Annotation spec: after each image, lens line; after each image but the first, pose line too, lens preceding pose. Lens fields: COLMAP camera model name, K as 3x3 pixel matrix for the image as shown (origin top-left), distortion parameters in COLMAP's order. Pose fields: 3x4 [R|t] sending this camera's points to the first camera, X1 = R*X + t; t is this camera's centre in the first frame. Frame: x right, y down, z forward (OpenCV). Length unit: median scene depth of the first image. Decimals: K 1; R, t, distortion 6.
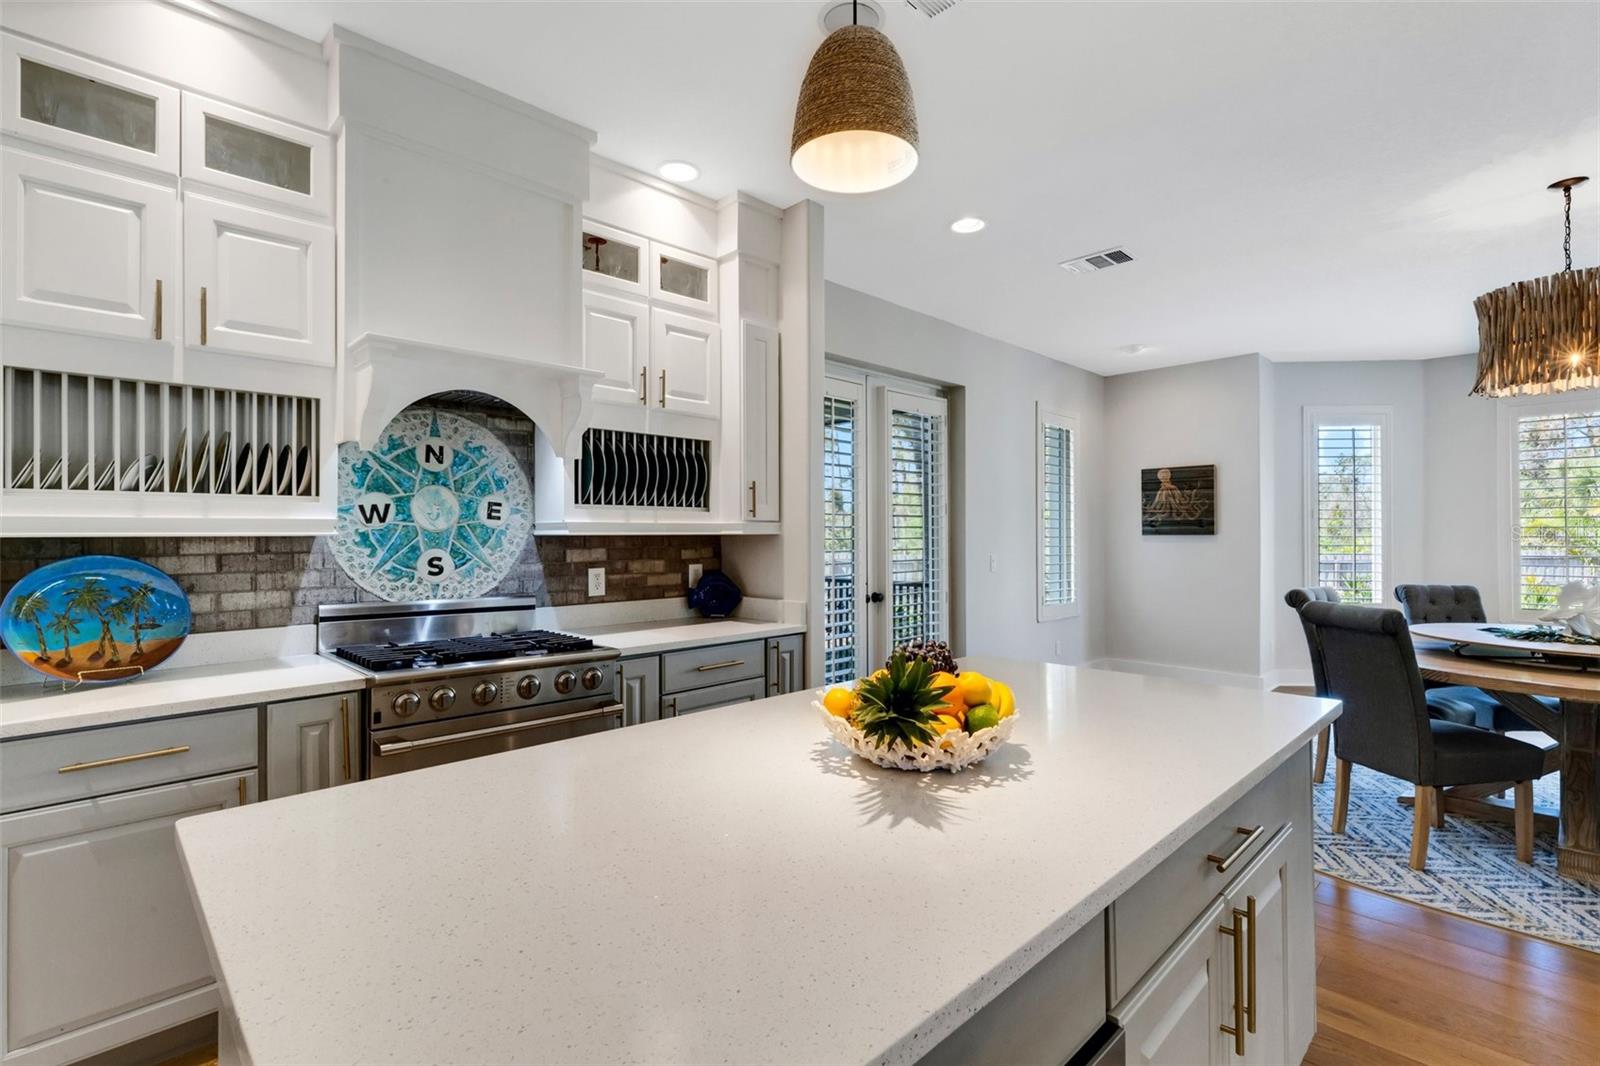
lens RADIAL K [[736.5, 0, 801.2], [0, 736.5, 532.1], [0, 0, 1]] dist [0.002610, 0.000017]
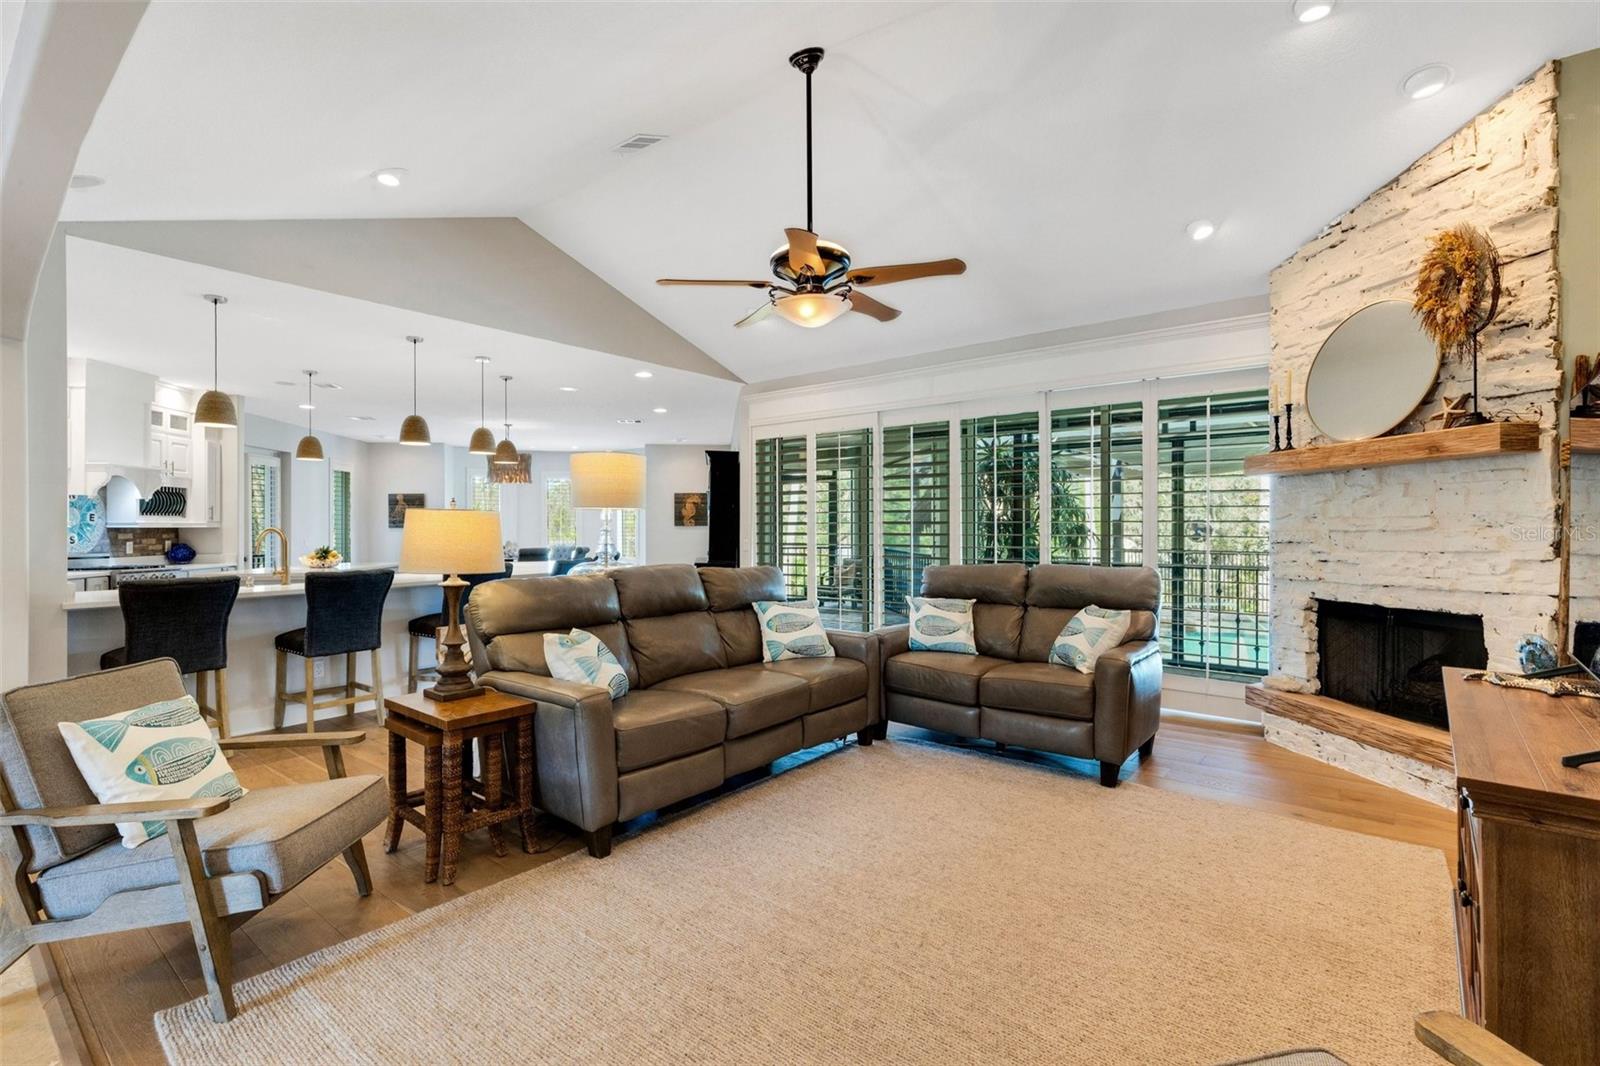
lens RADIAL K [[746.3, 0, 778.1], [0, 746.3, 525.7], [0, 0, 1]] dist [0.010940, 0.000402]
pose [[0.637380, 0.002283, 0.770547, -0.842113], [-0.000723, 0.999997, -0.002364, 0.002156], [-0.770550, 0.000950, 0.637379, -2.196522]]
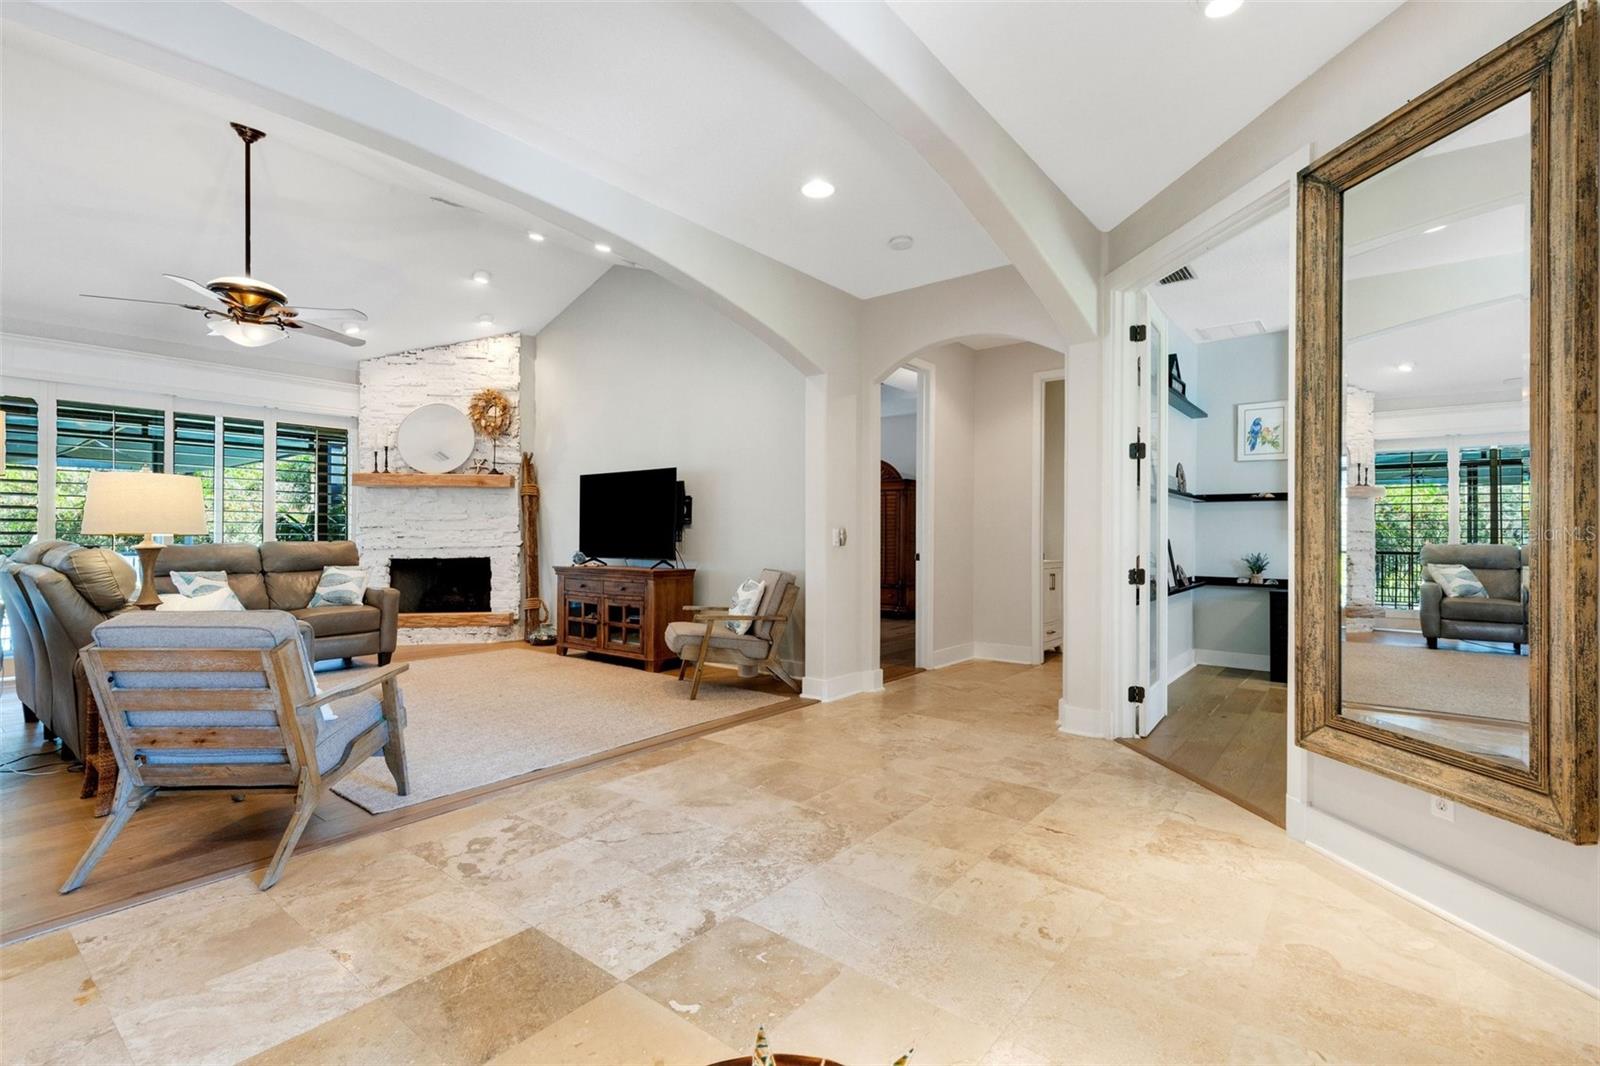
lens RADIAL K [[726.8, 0, 803.9], [0, 726.8, 531.6], [0, 0, 1]] dist [0.002060, 0.000278]
pose [[-0.786662, 0.004238, 0.617369, -1.674404], [-0.001902, 0.999955, -0.009288, 0.066646], [-0.617381, -0.008481, -0.786619, -1.004165]]
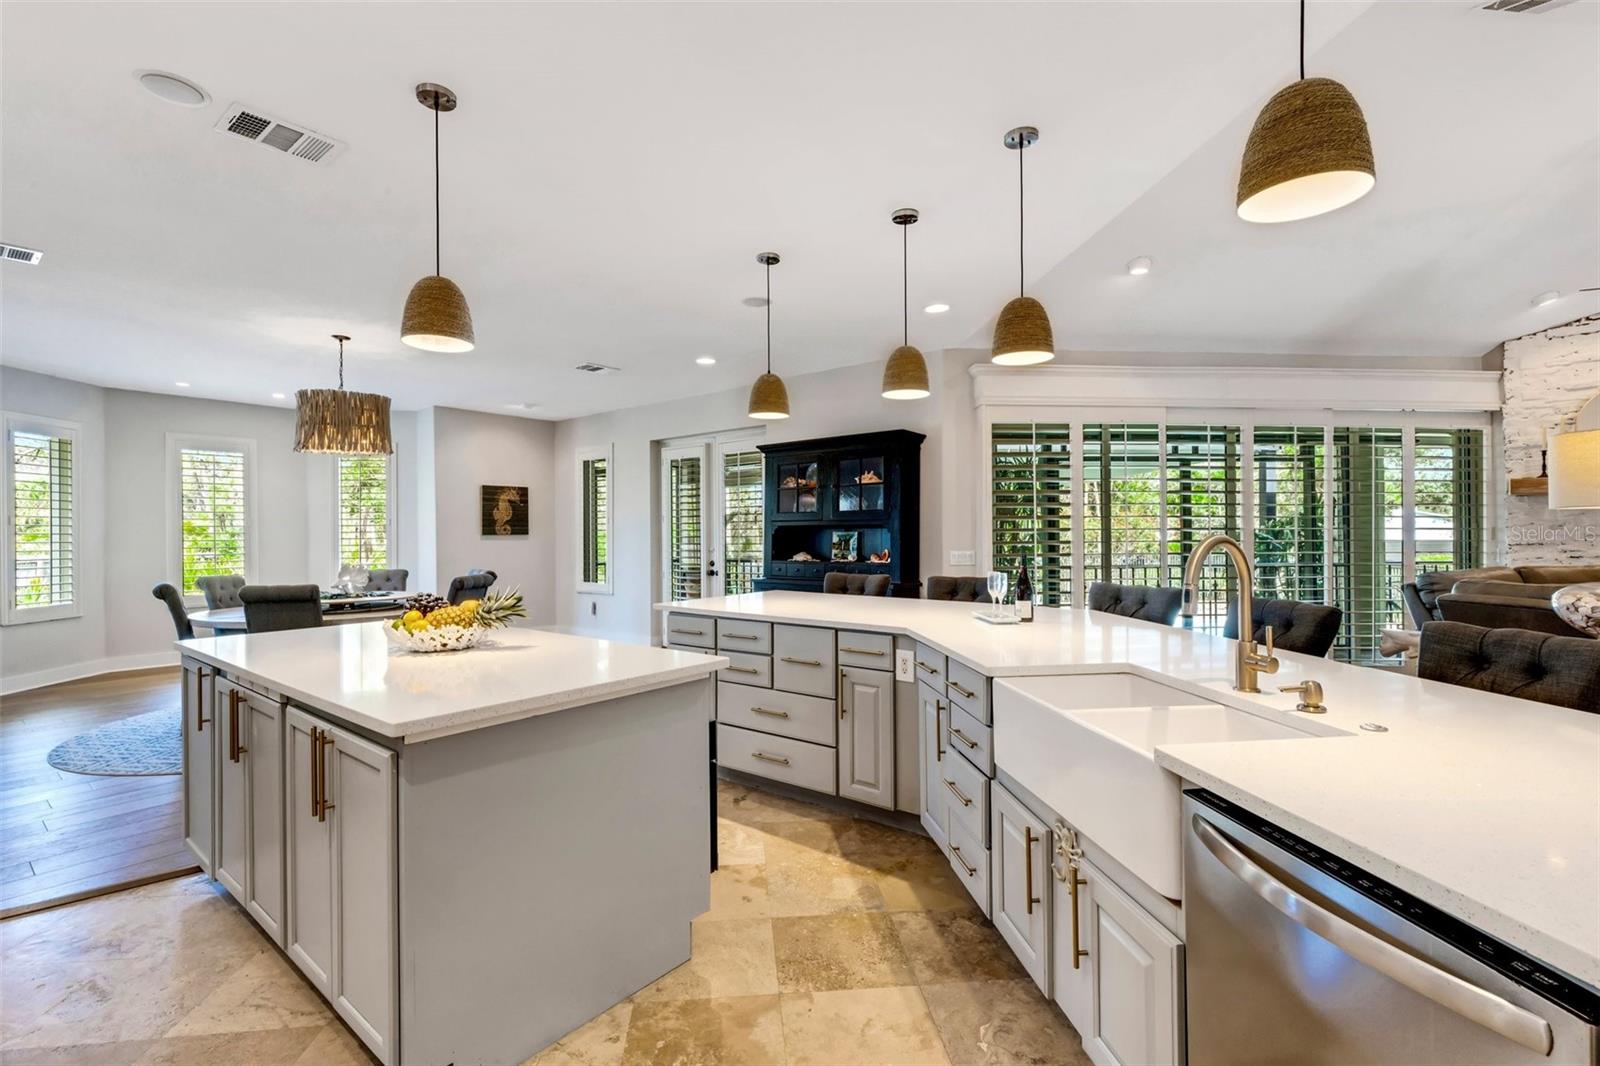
lens RADIAL K [[739.8, 0, 796.7], [0, 739.8, 536.5], [0, 0, 1]] dist [0.003875, 0.000302]
pose [[-0.107162, -0.000560, 0.994241, -0.830592], [0.004484, 0.999989, 0.001046, 0.000639], [-0.994231, 0.004570, -0.107158, 0.153655]]
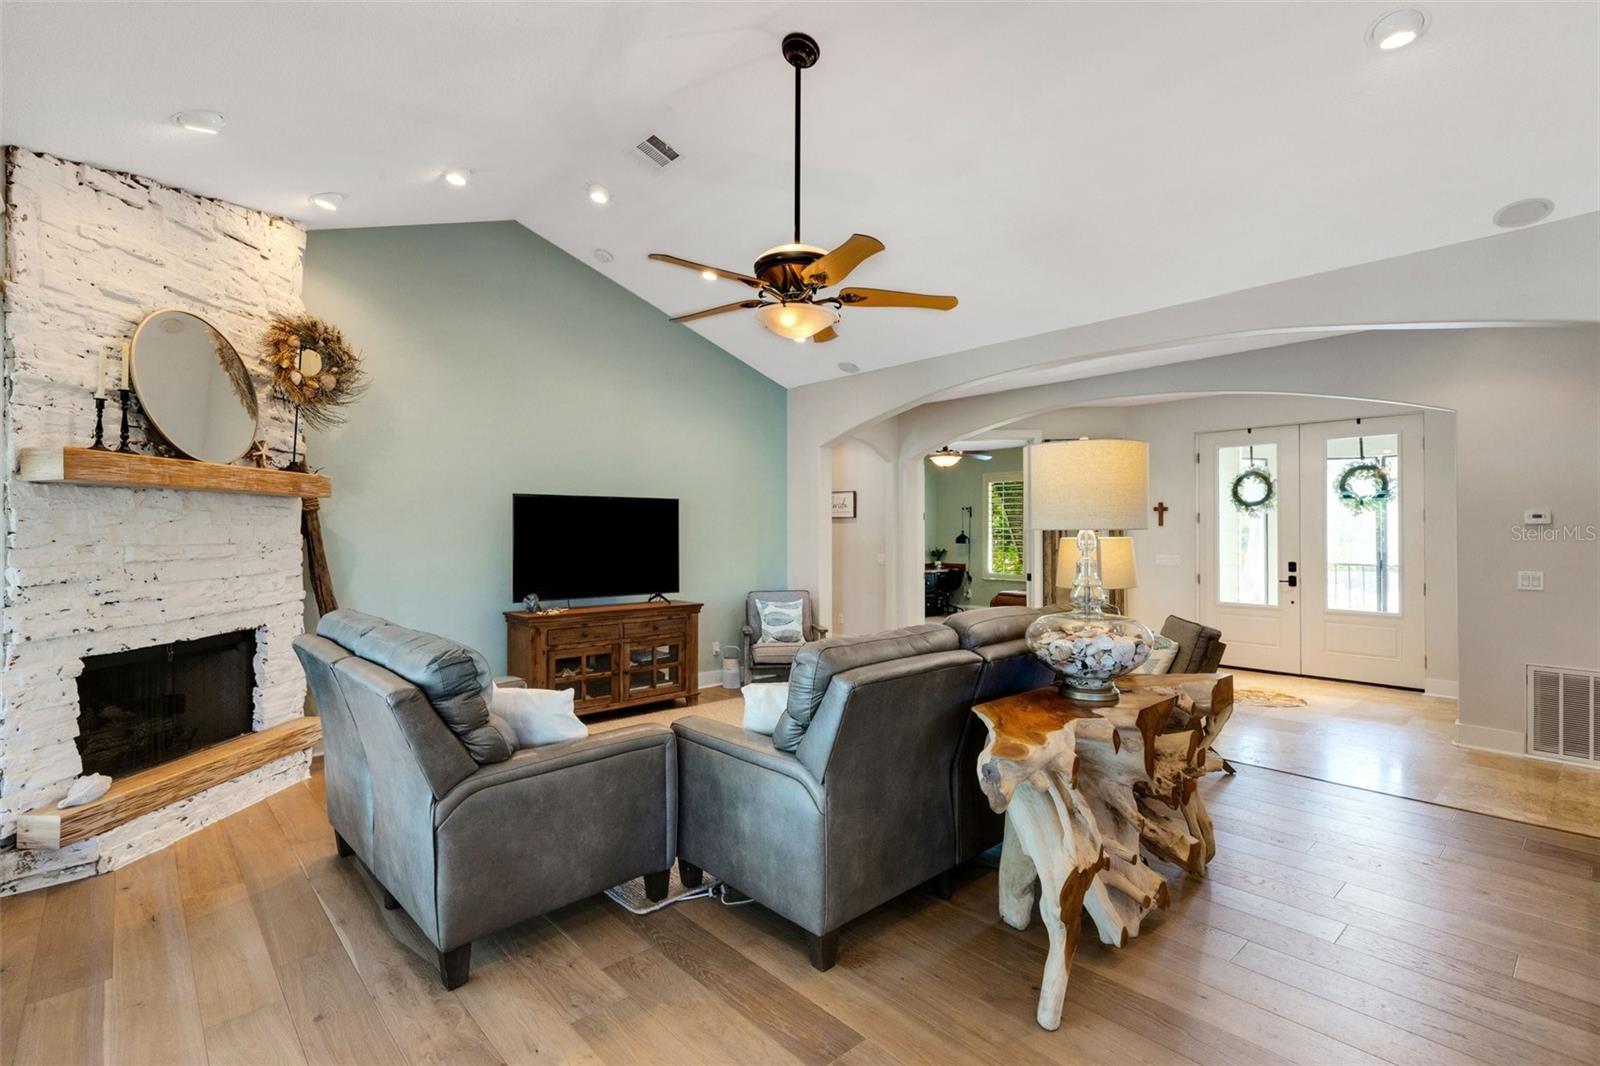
lens RADIAL K [[737.6, 0, 793.1], [0, 737.6, 525.7], [0, 0, 1]] dist [0.000207, 0.000579]
pose [[-0.741254, -0.002756, -0.671218, 0.878199], [0.004781, 0.999945, -0.009385, -0.030848], [0.671207, -0.010166, -0.741200, -0.655272]]
